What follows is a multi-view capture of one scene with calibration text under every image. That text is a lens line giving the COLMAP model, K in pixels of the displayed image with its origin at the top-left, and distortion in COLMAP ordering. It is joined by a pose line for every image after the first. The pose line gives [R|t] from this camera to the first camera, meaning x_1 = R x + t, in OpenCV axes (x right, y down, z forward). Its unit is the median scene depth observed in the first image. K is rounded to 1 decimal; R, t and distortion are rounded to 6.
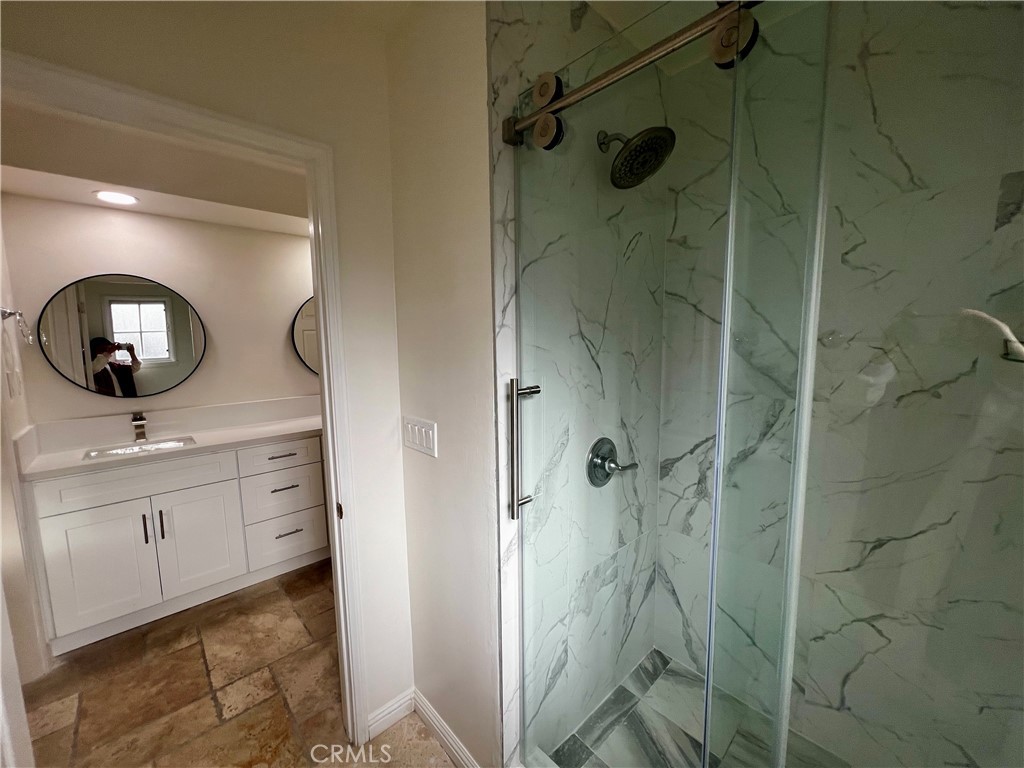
lens RADIAL K [[408.4, 0, 517.6], [0, 408.4, 385.9], [0, 0, 1]] dist [-0.000207, 0.000003]
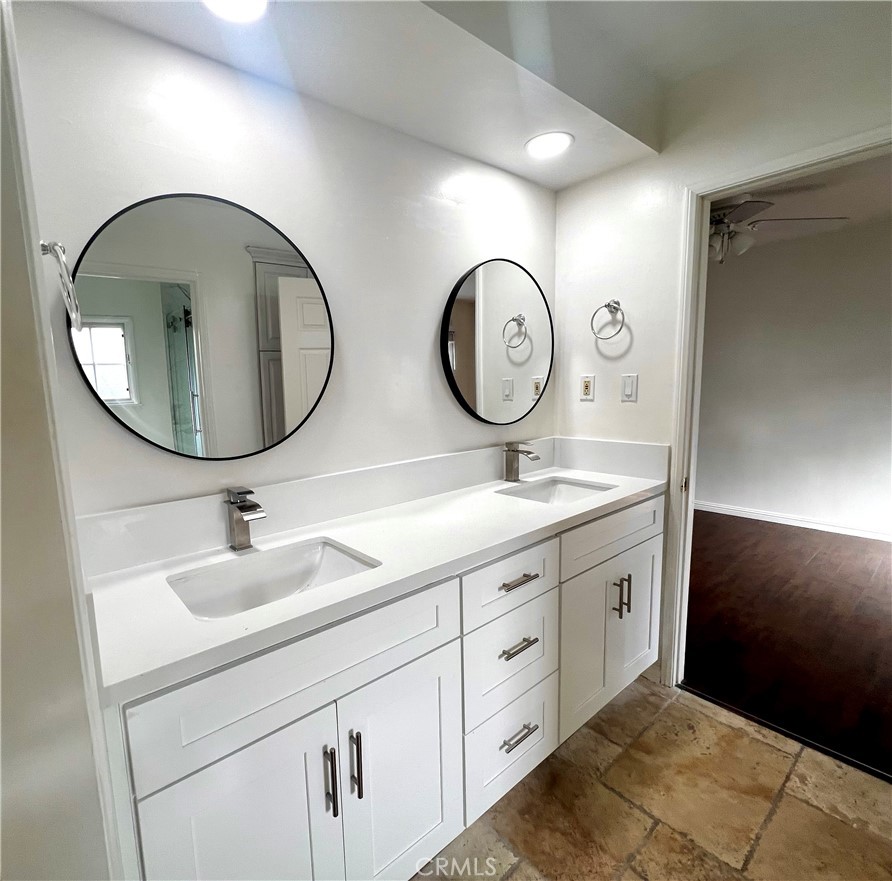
lens RADIAL K [[471.5, 0, 445.8], [0, 471.5, 450.2], [0, 0, 1]] dist [0.002826, 0.000824]
pose [[0.998809, 0.010773, -0.047592, -0.649423], [-0.009737, 0.999712, 0.021946, 0.001607], [0.047814, -0.021457, 0.998626, 0.447356]]
